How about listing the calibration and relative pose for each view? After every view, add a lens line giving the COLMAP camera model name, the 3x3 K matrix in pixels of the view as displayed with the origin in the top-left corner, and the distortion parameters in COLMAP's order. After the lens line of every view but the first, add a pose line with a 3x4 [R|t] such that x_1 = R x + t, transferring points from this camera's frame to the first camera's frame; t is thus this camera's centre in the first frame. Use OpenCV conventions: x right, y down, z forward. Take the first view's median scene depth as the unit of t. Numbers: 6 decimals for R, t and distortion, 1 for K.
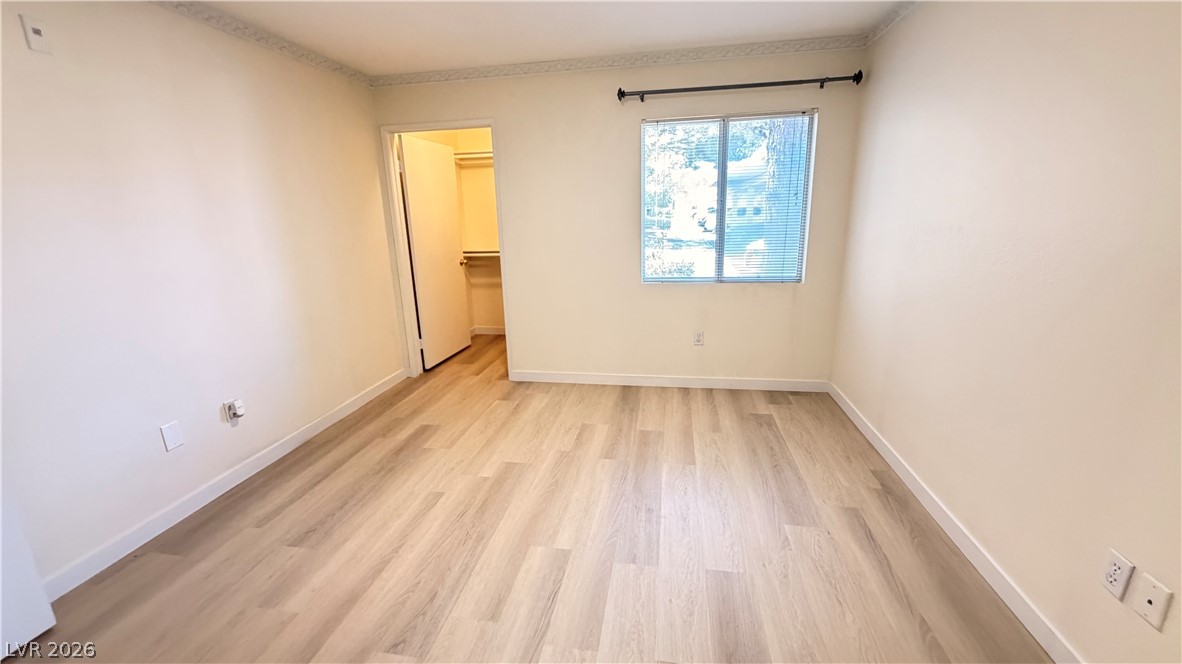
lens RADIAL K [[470.0, 0, 587.5], [0, 470.0, 330.9], [0, 0, 1]] dist [-0.000467, 0.000349]
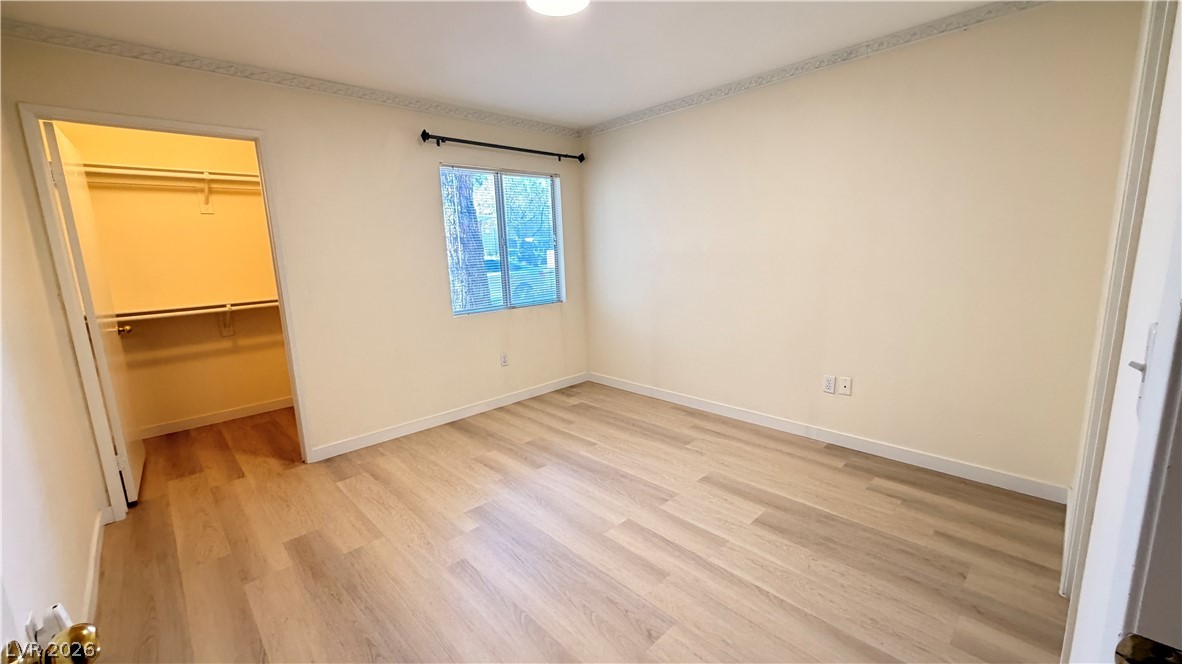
lens RADIAL K [[470.0, 0, 587.7], [0, 470.0, 331.2], [0, 0, 1]] dist [-0.000467, 0.000349]
pose [[0.594144, -0.133235, 0.793247, -0.585194], [0.217542, 0.976050, 0.000999, -0.009473], [-0.774383, 0.171971, 0.608899, 0.170805]]
